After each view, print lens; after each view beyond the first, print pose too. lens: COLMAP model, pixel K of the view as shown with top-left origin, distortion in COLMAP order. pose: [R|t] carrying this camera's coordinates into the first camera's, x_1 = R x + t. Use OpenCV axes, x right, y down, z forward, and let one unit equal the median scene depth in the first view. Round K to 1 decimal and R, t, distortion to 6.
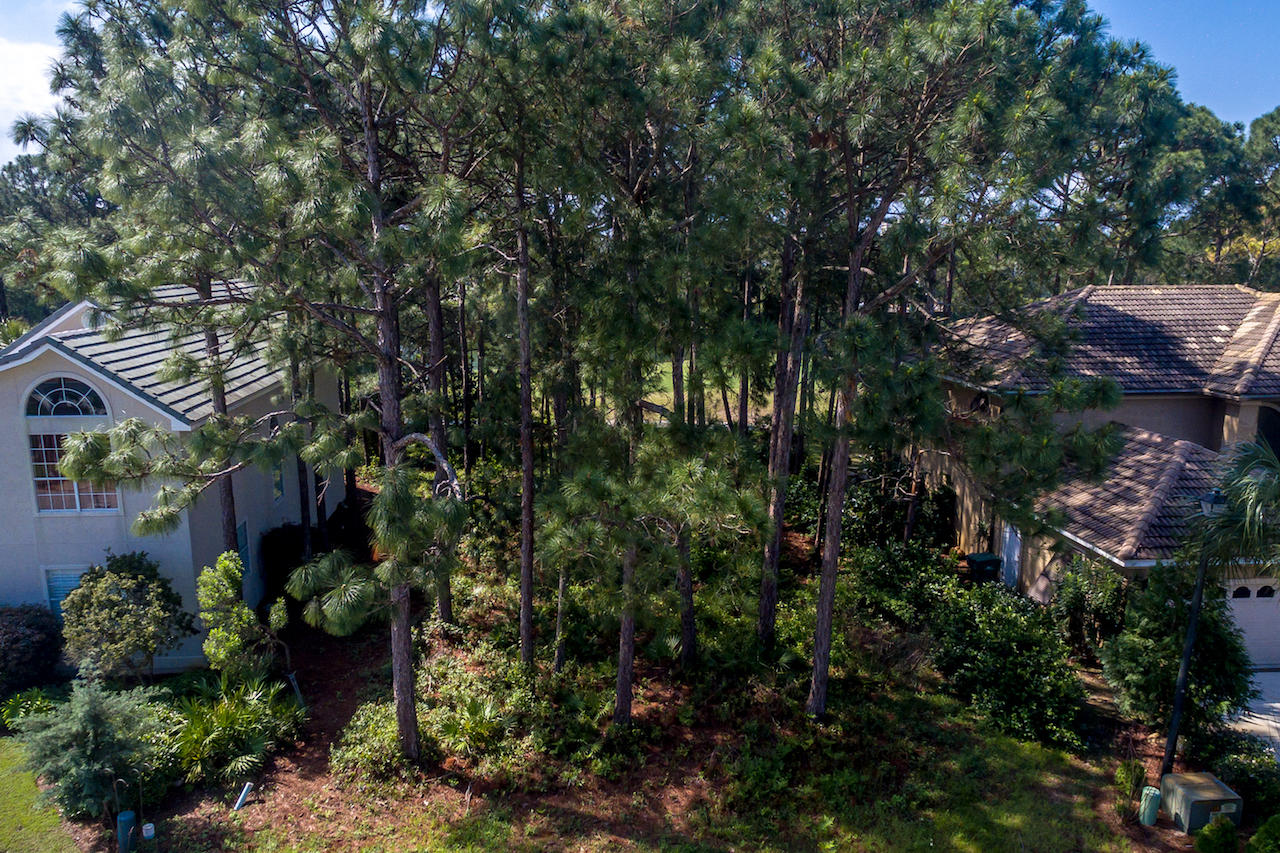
lens RADIAL K [[964.8, 0, 617.9], [0, 964.8, 477.7], [0, 0, 1]] dist [0.002147, 0.007082]
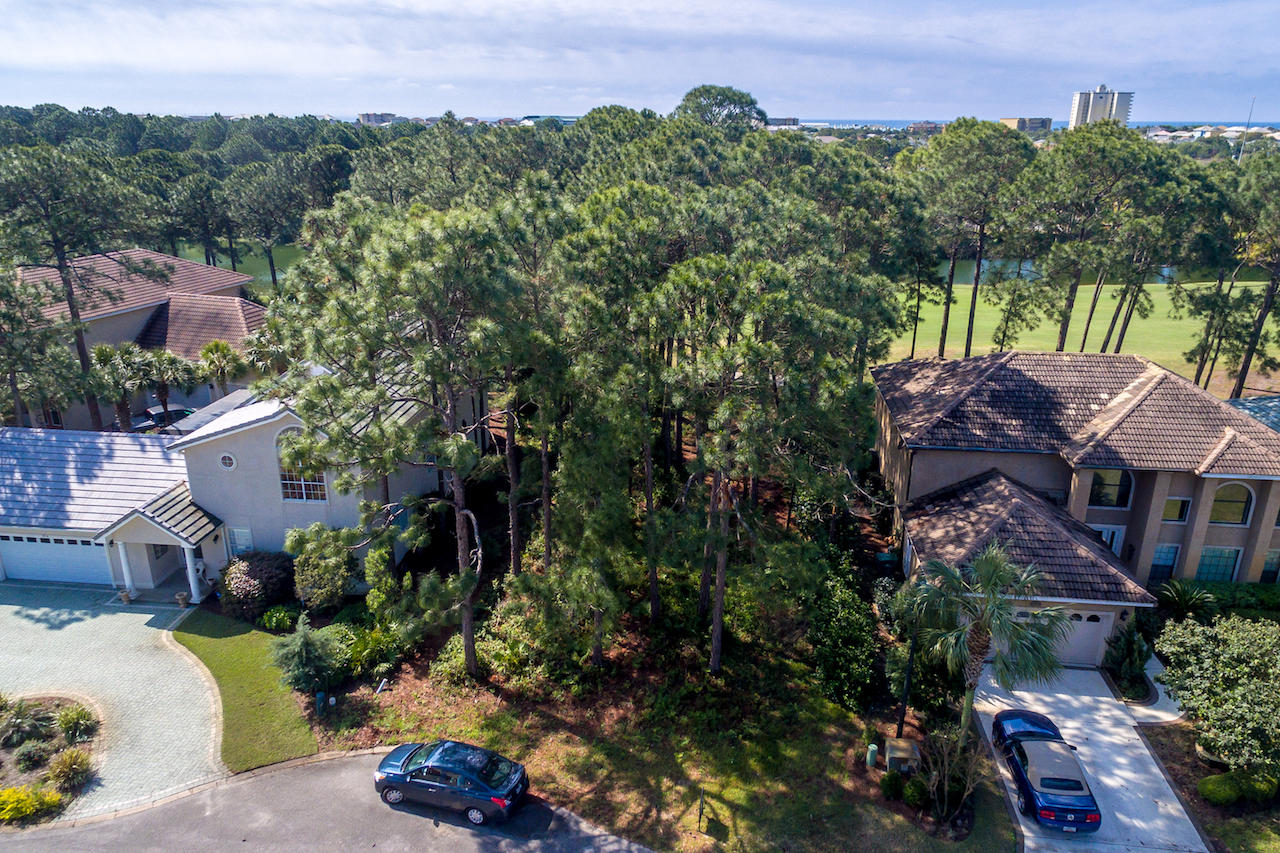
lens RADIAL K [[874.1, 0, 640.0], [0, 874.1, 426.5], [0, 0, 1]] dist [0.002383, 0.002433]
pose [[0.984436, 0.064945, -0.163306, 0.323433], [-0.047683, 0.993062, 0.107493, -0.349744], [0.169154, -0.098033, 0.980702, -0.484973]]
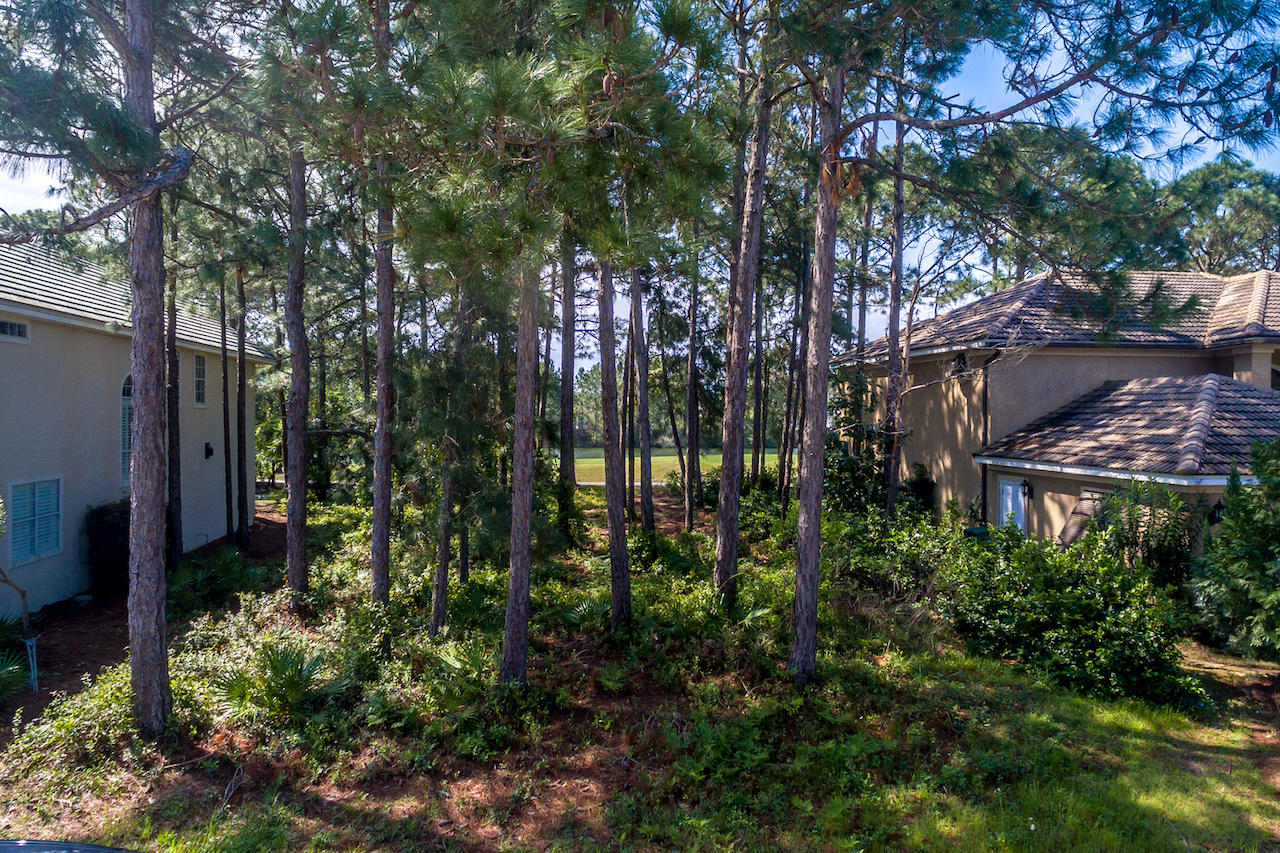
lens RADIAL K [[874.1, 0, 640.0], [0, 874.1, 426.5], [0, 0, 1]] dist [0.002383, 0.002433]
pose [[0.996918, 0.015432, 0.076919, 0.046580], [0.001553, 0.976389, -0.216014, 0.221812], [-0.078436, 0.215468, 0.973356, 0.401100]]
